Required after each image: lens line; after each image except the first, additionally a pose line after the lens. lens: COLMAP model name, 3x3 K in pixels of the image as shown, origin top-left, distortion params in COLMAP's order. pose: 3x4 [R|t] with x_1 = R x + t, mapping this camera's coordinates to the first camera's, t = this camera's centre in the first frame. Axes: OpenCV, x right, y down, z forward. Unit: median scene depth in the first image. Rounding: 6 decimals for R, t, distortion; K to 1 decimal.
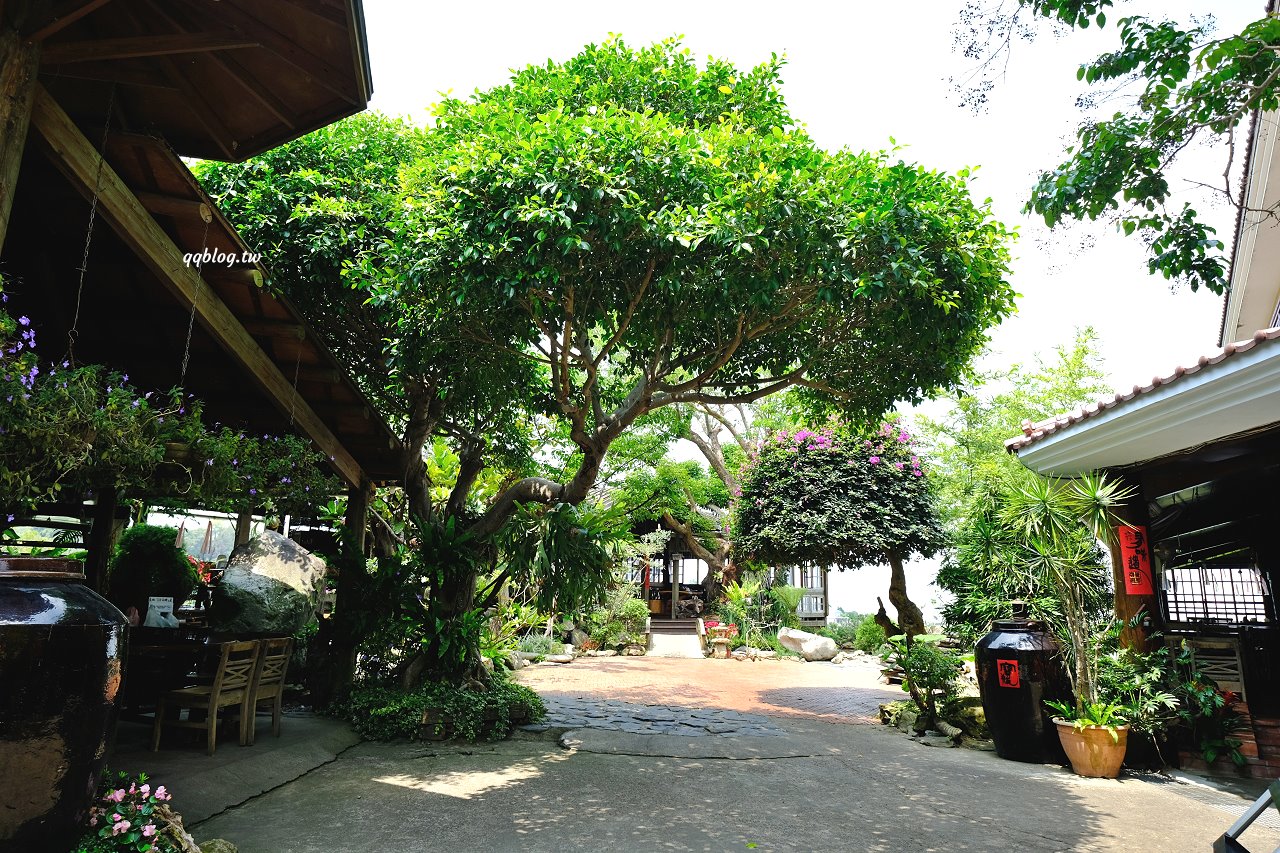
lens RADIAL K [[778.5, 0, 641.1], [0, 778.5, 433.7], [0, 0, 1]] dist [0.002301, 0.000256]
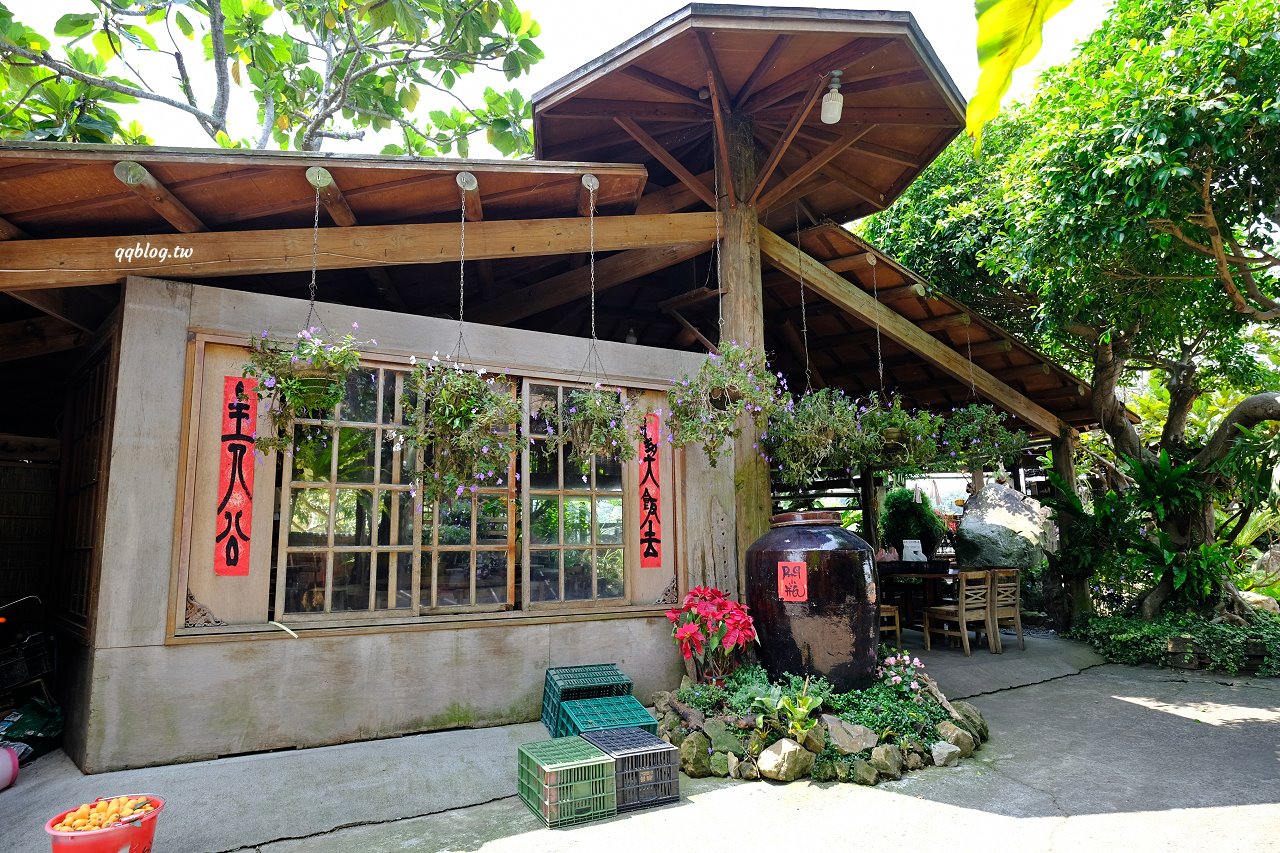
lens RADIAL K [[733.4, 0, 614.2], [0, 733.4, 424.9], [0, 0, 1]] dist [0.001540, 0.000450]
pose [[0.565783, -0.170621, -0.806708, 0.149718], [0.199562, 0.977605, -0.066803, -0.002295], [0.800040, -0.123192, 0.587162, -0.129716]]
